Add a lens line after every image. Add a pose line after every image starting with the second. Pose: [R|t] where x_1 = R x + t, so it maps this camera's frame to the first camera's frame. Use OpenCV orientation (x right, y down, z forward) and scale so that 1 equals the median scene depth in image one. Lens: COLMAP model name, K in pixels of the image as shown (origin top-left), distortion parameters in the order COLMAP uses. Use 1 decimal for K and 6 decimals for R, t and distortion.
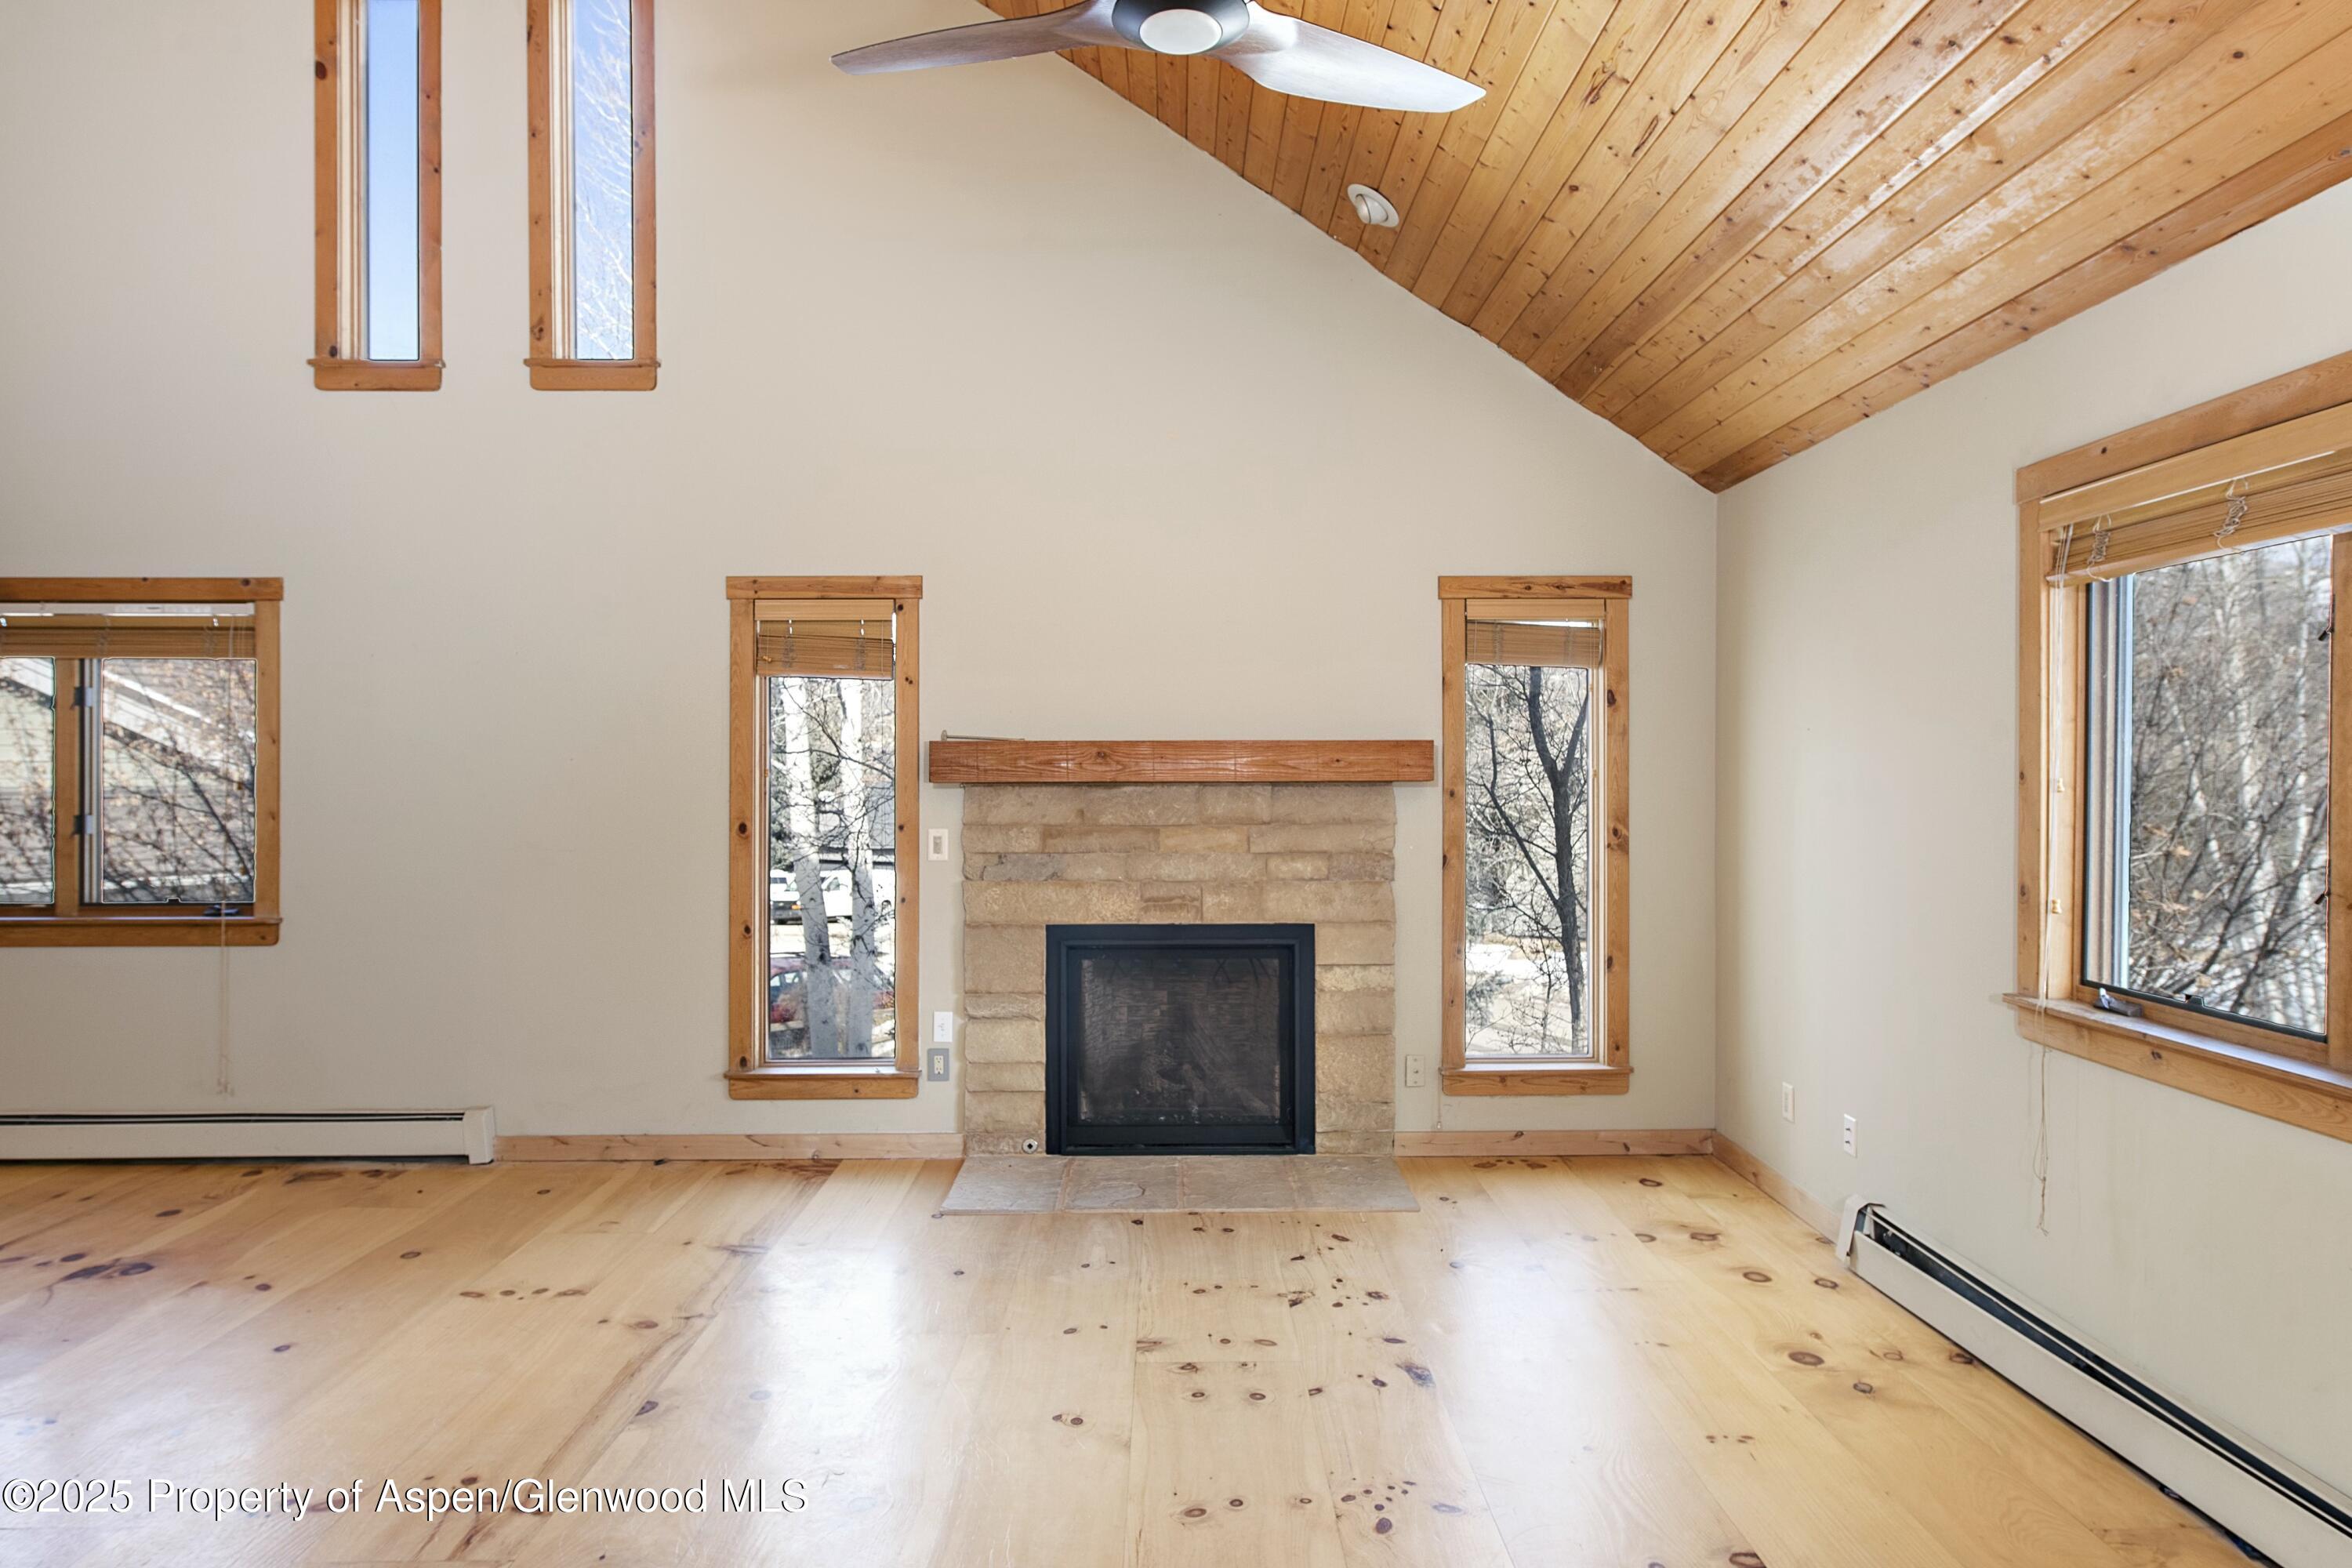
lens RADIAL K [[1346.8, 0, 1176.0], [0, 1346.8, 784.0], [0, 0, 1]] dist [-0.000104, -0.001034]
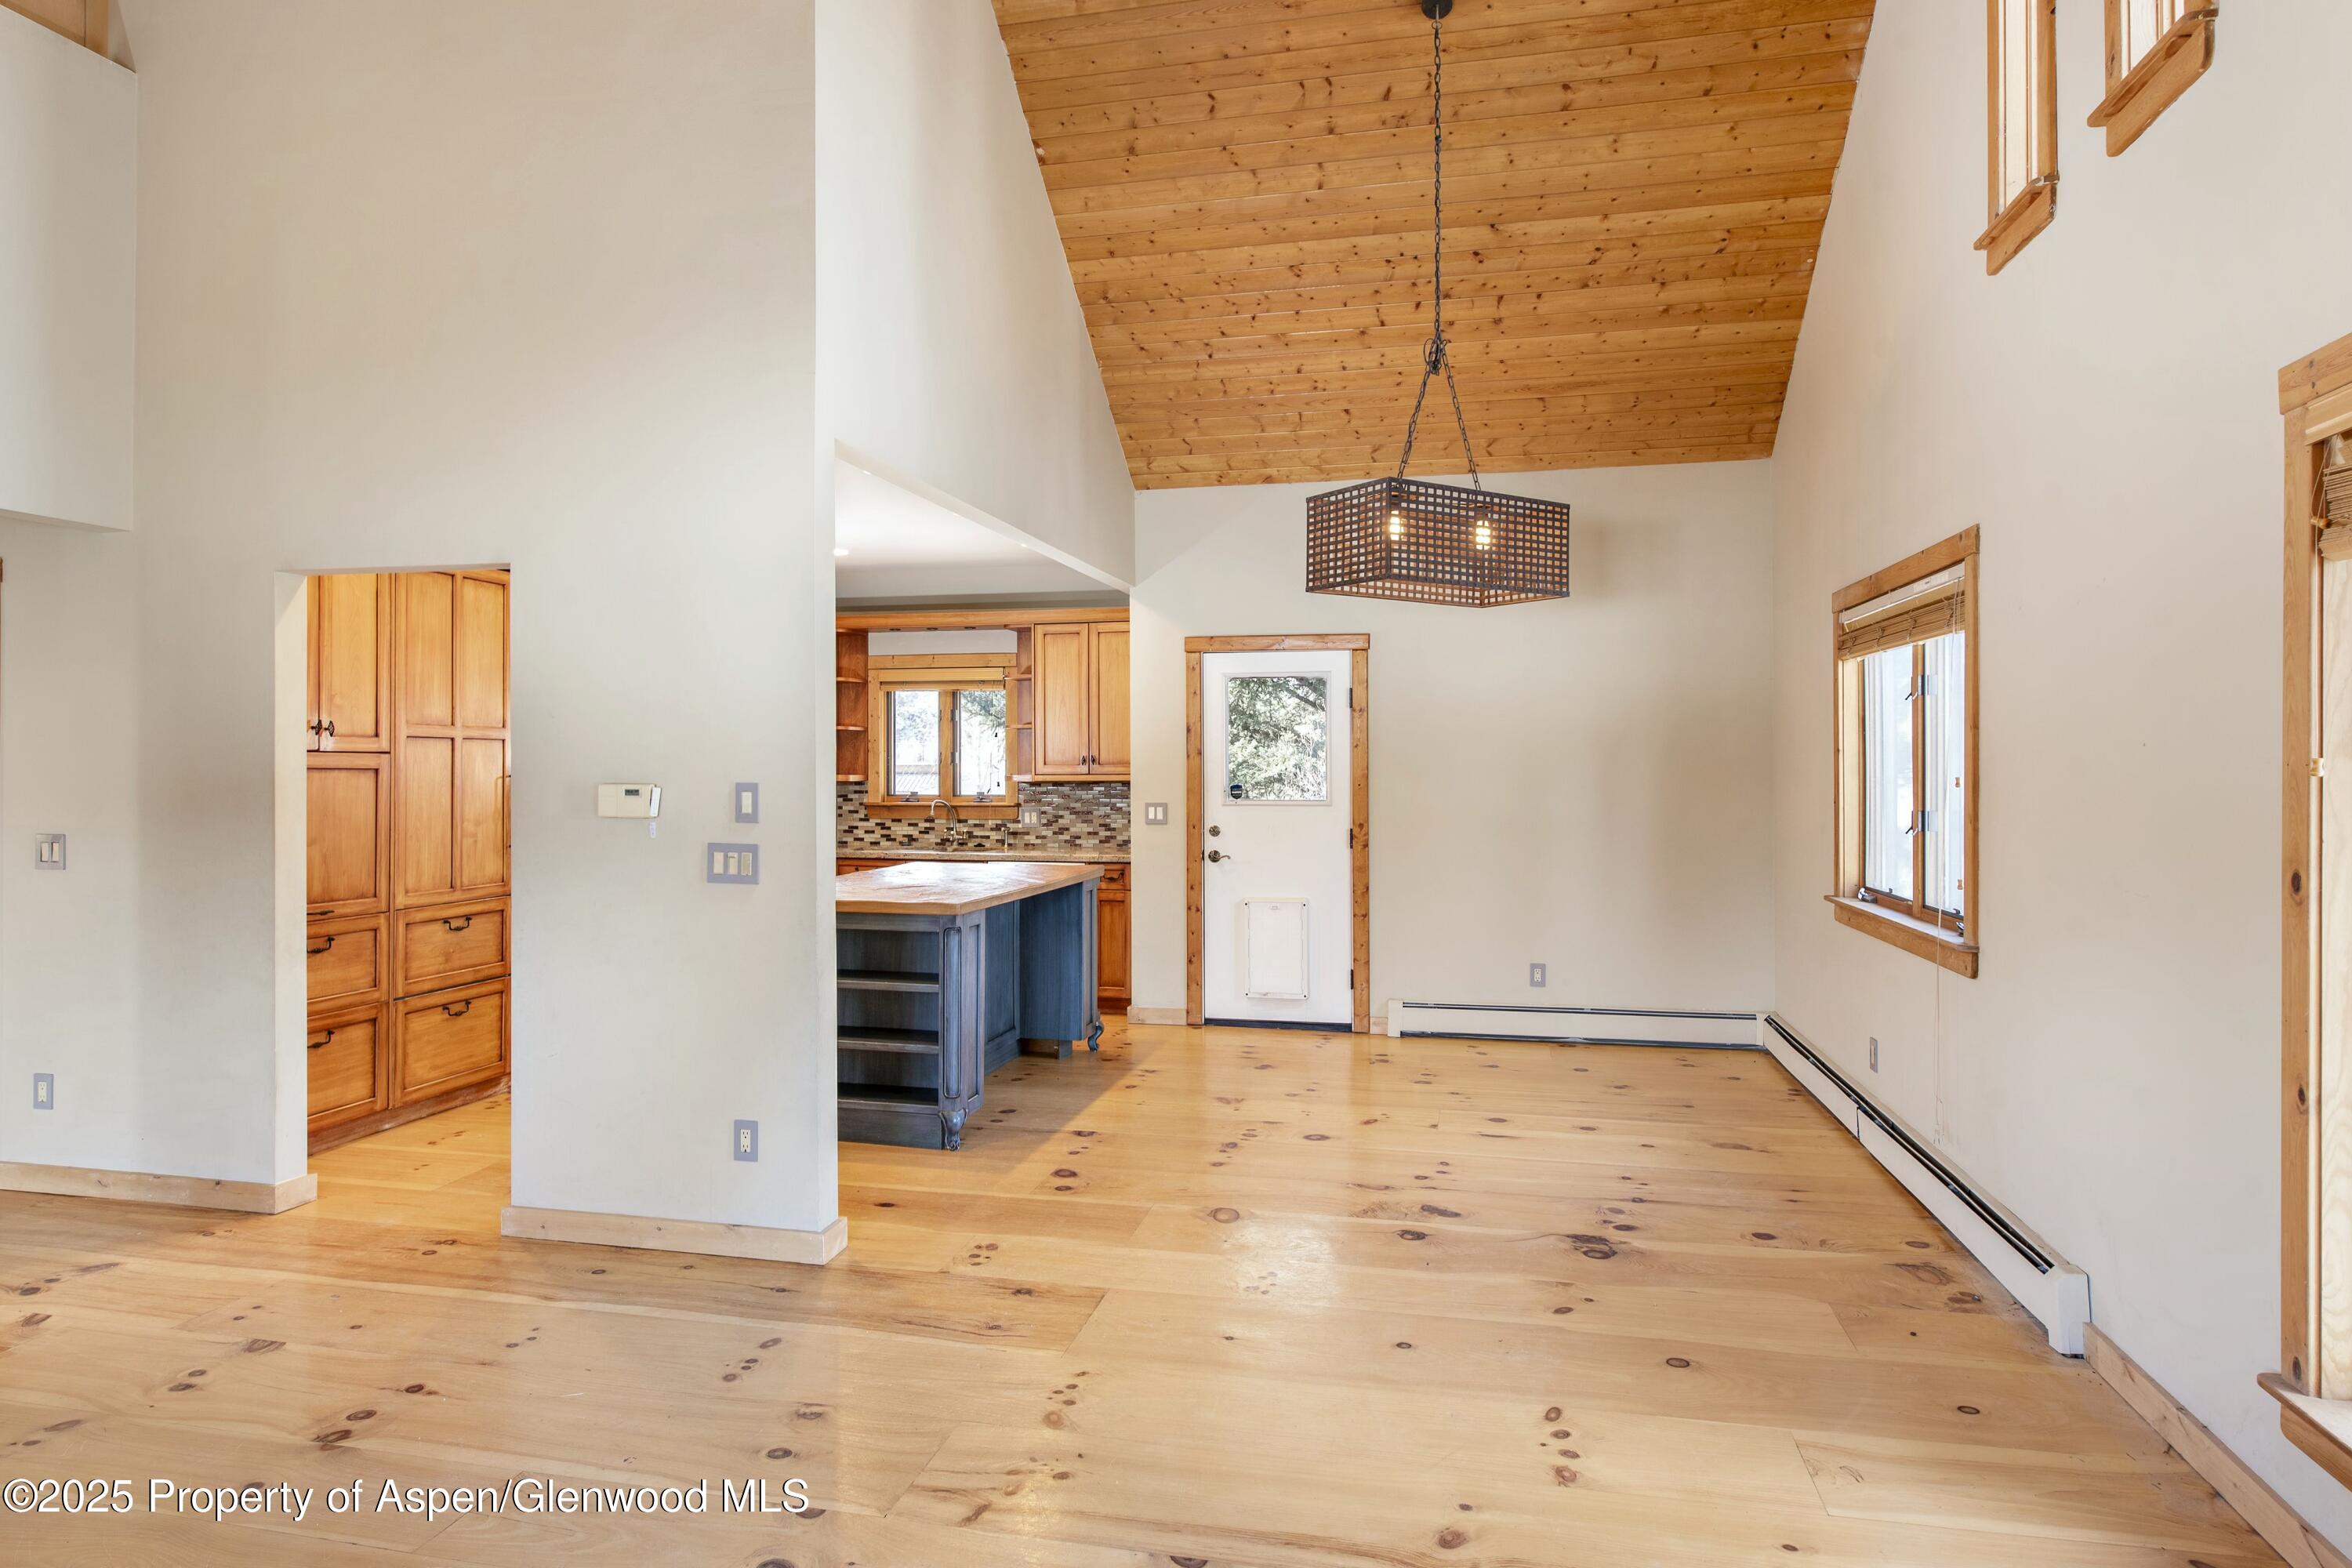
lens RADIAL K [[1346.8, 0, 1176.0], [0, 1346.8, 784.0], [0, 0, 1]] dist [-0.000104, -0.001034]
pose [[-0.221095, 0.011749, -0.975181, 0.311640], [-0.006738, 0.999885, 0.013574, -0.014331], [0.975229, 0.009572, -0.220991, 0.913364]]
